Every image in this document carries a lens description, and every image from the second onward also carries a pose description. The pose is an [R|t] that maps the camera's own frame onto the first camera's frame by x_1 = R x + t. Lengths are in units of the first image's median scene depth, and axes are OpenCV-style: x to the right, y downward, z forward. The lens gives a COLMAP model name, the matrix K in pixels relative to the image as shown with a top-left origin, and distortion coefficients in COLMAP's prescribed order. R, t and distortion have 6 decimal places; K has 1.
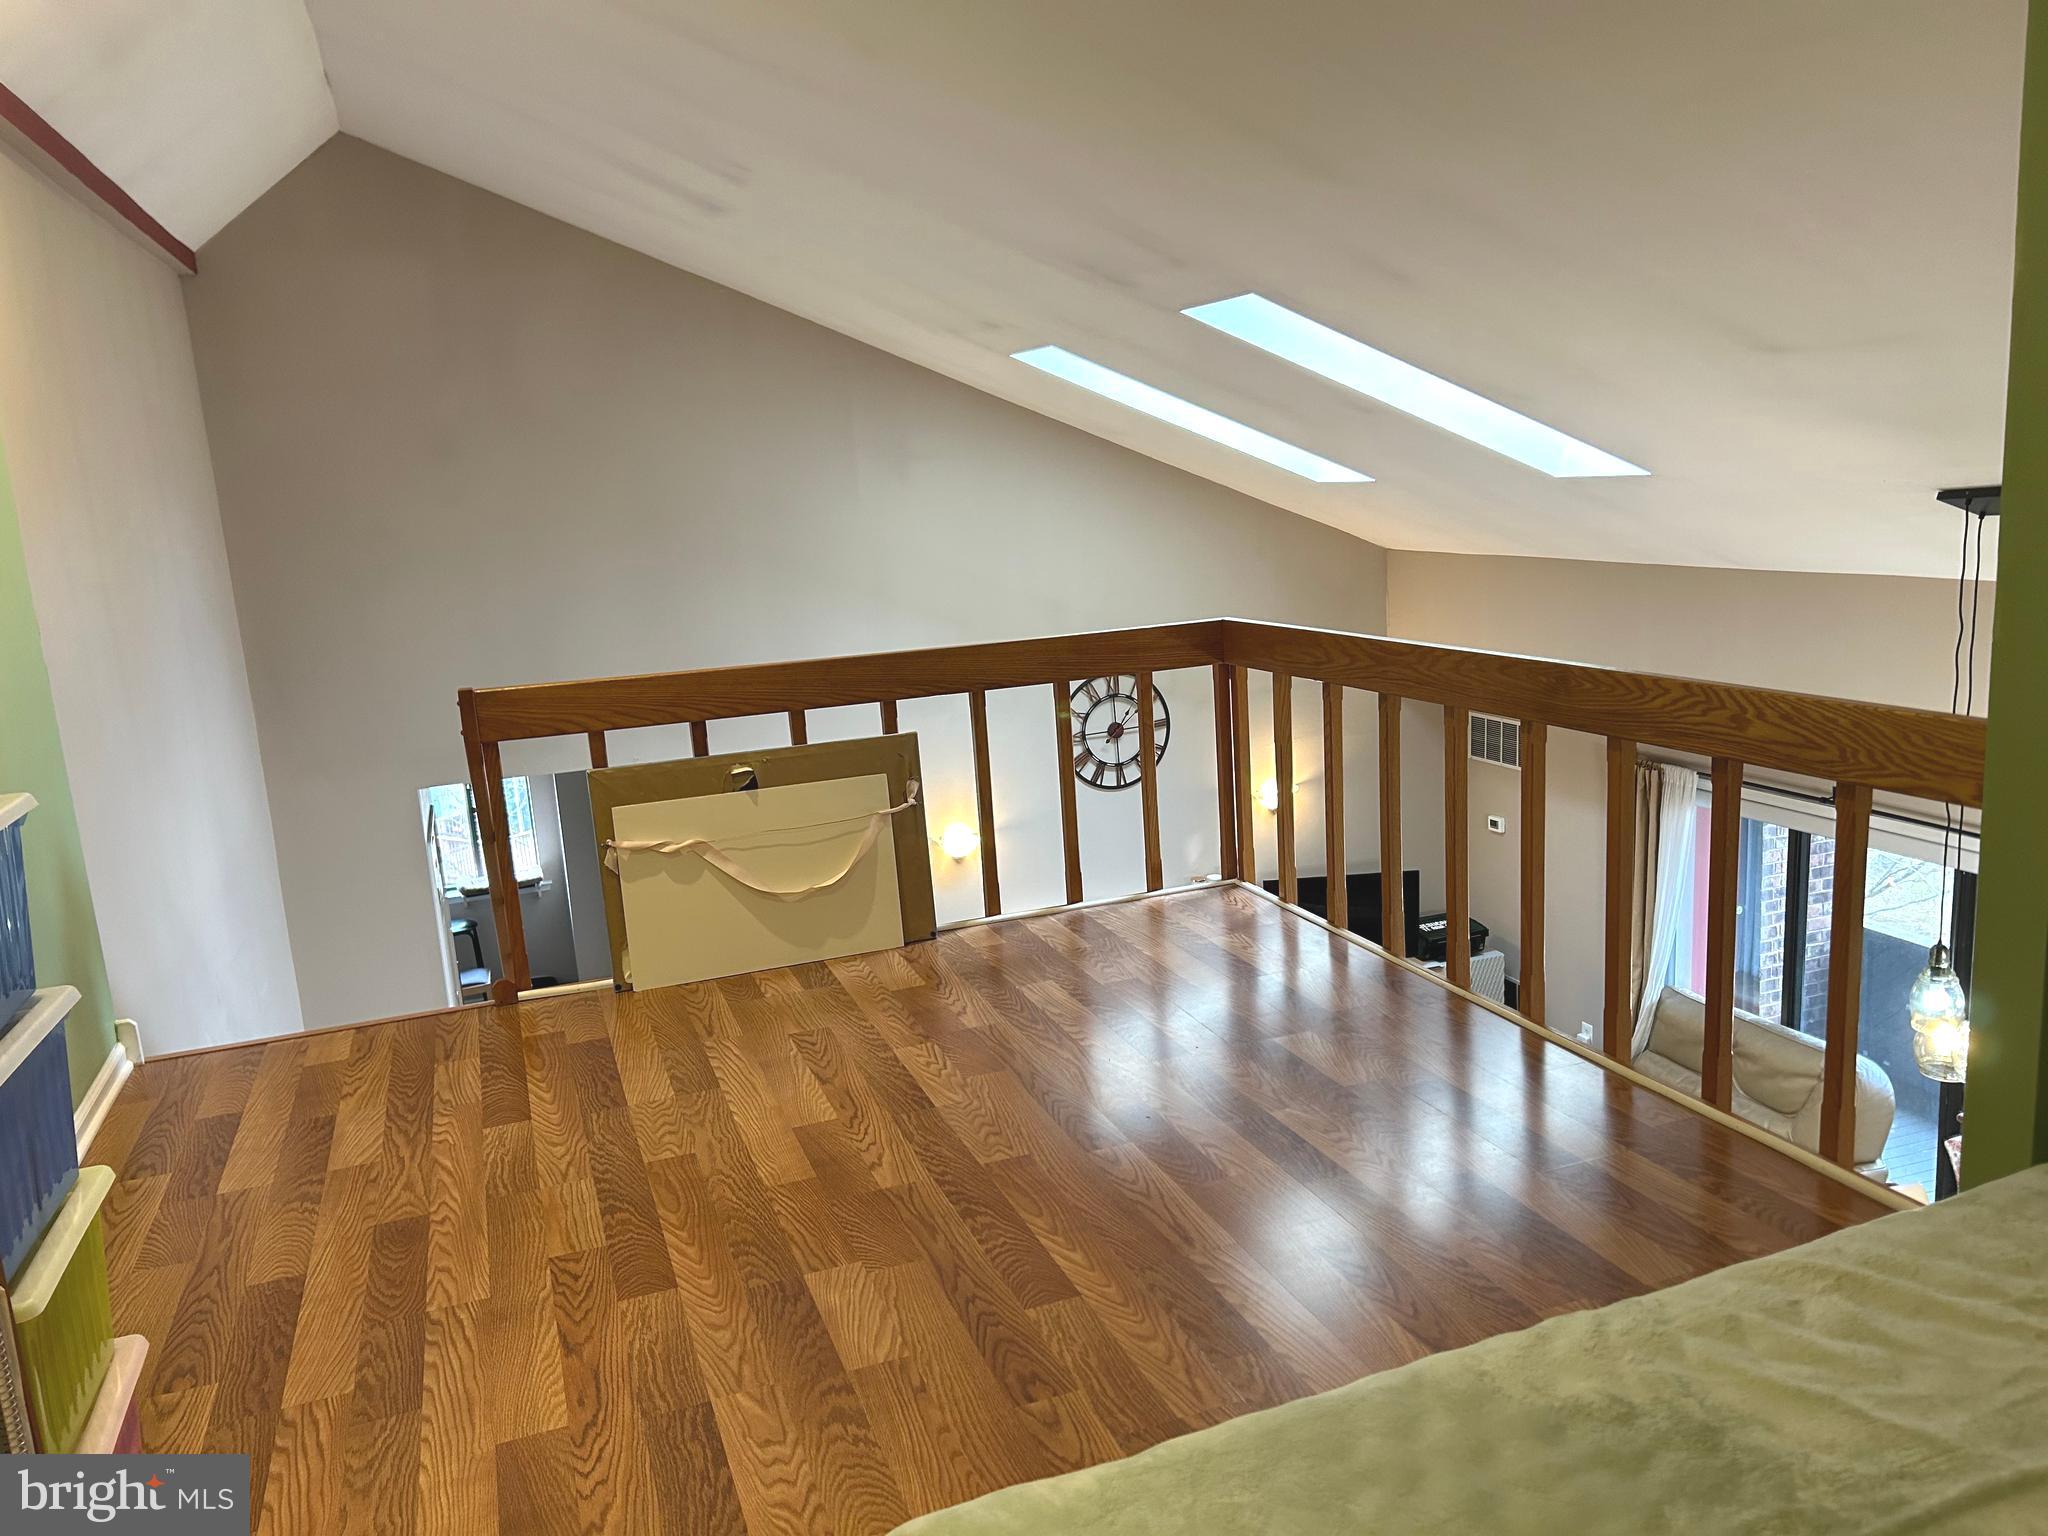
lens RADIAL K [[1535.3, 0, 1018.2], [0, 1535.3, 782.4], [0, 0, 1]] dist [0.060513, -0.068949]
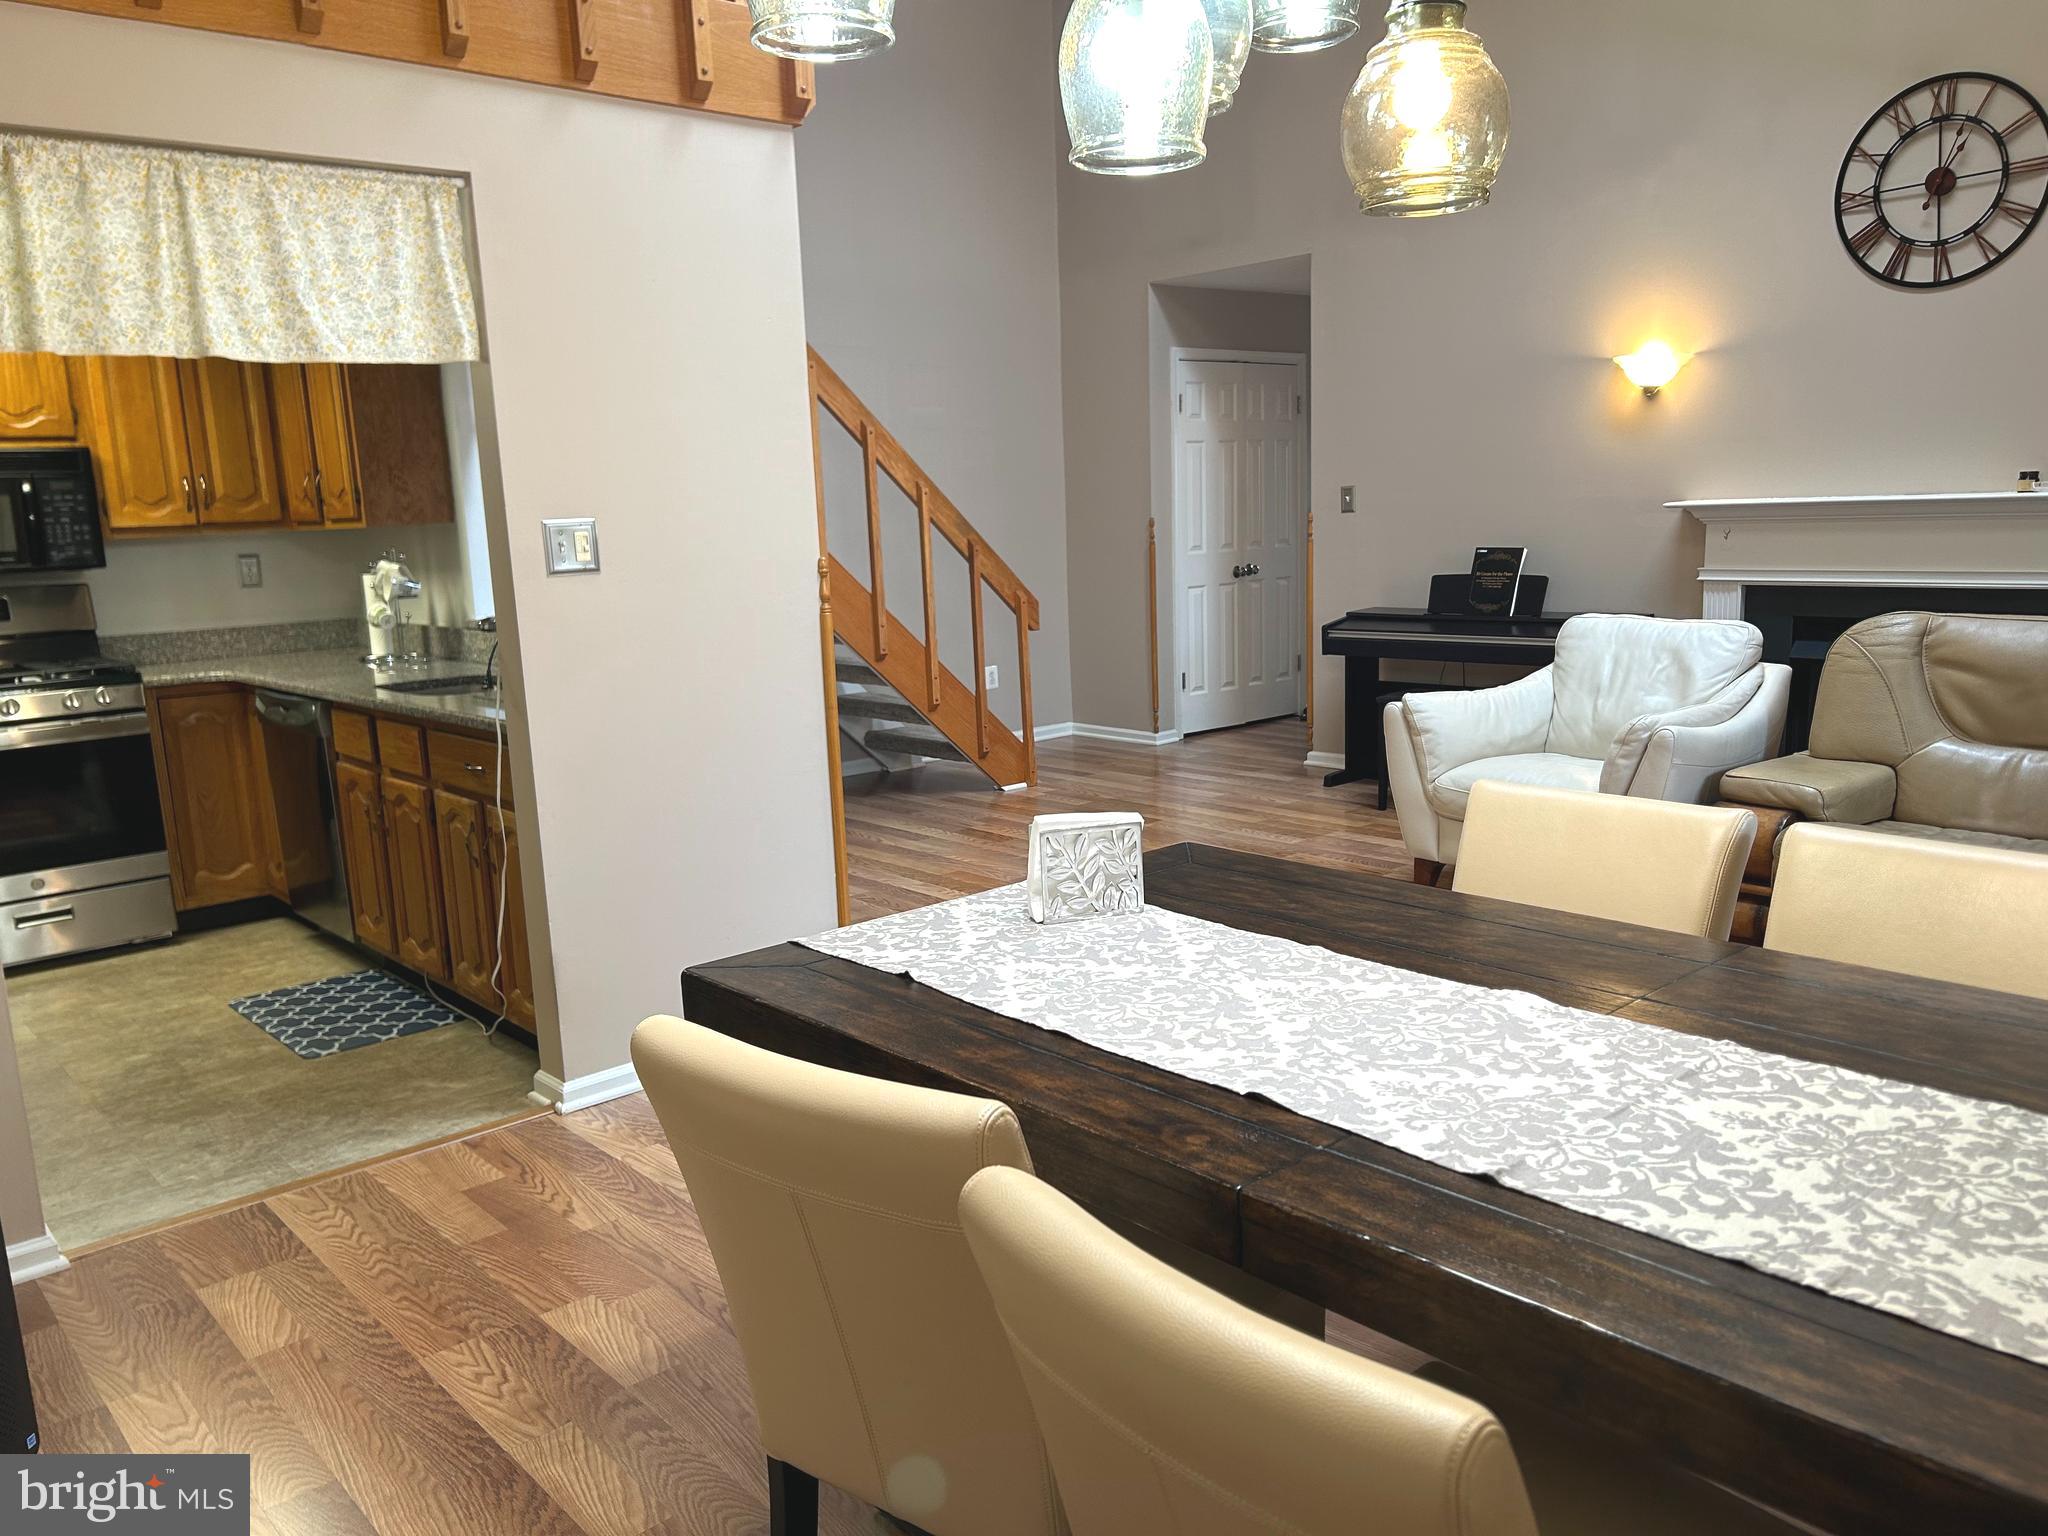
lens RADIAL K [[1535.3, 0, 1033.9], [0, 1535.3, 778.6], [0, 0, 1]] dist [0.060513, -0.068949]
pose [[0.380945, 0.213846, -0.899528, 0.520635], [-0.172096, 0.972284, 0.158260, 0.155685], [0.908441, 0.094517, 0.407188, 0.456090]]
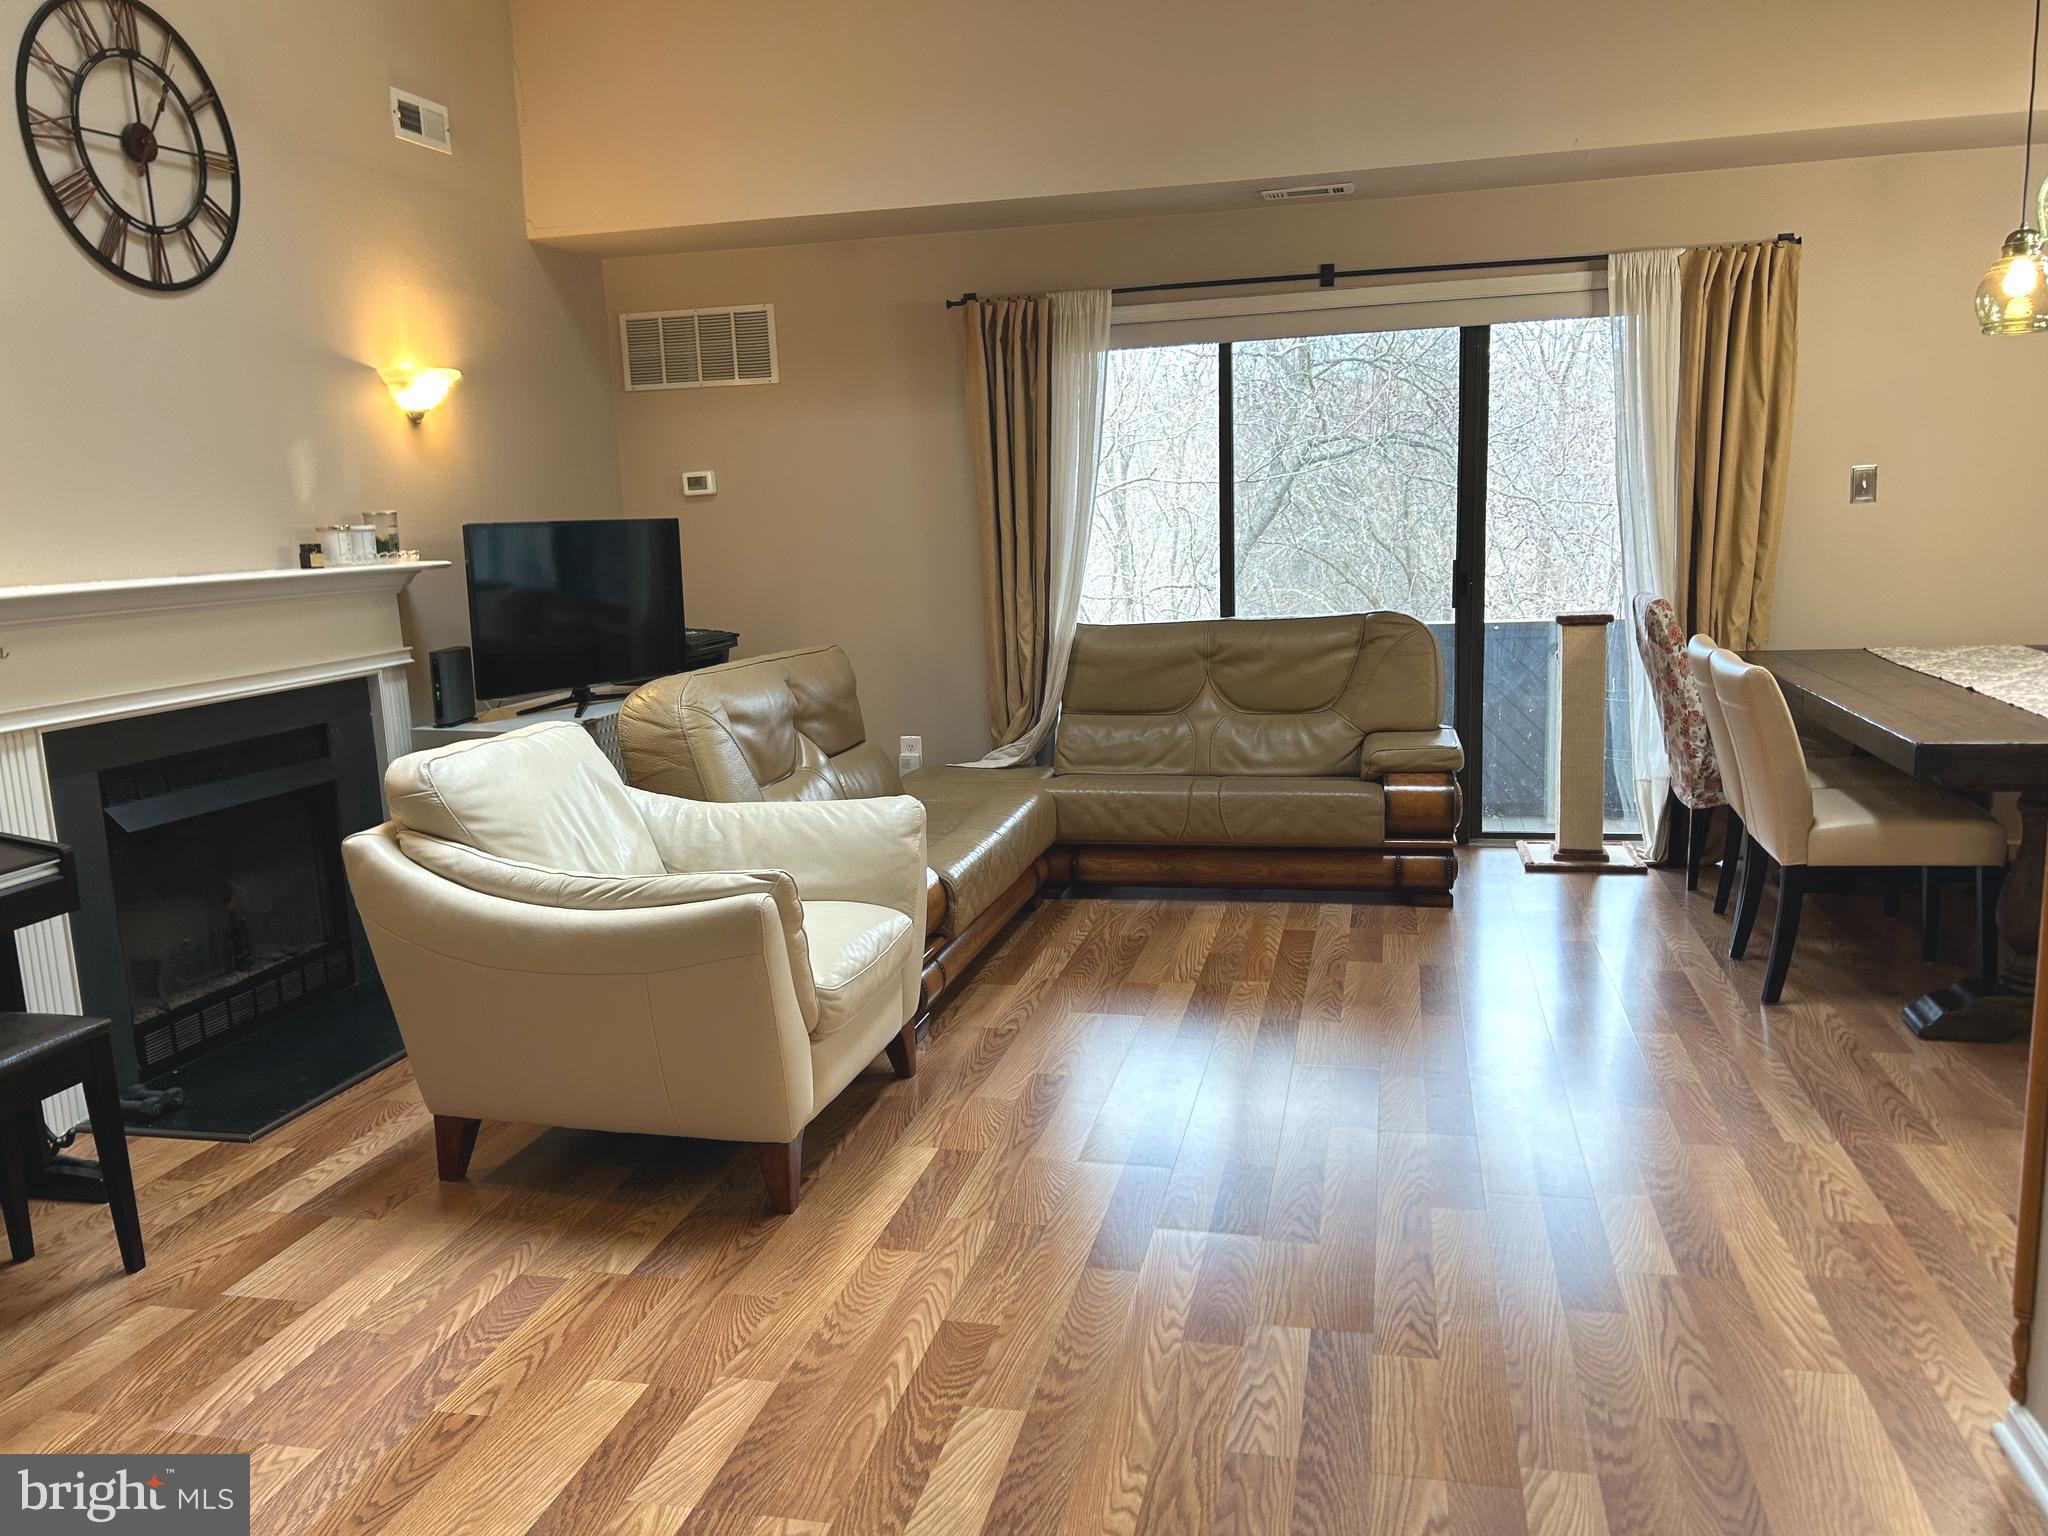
lens RADIAL K [[1535.3, 0, 1033.1], [0, 1535.3, 783.2], [0, 0, 1]] dist [0.060513, -0.068949]
pose [[0.538927, -0.106058, 0.835649, -0.182462], [0.172202, 0.984963, 0.013952, 0.177757], [-0.824563, 0.136382, 0.549087, 0.581027]]
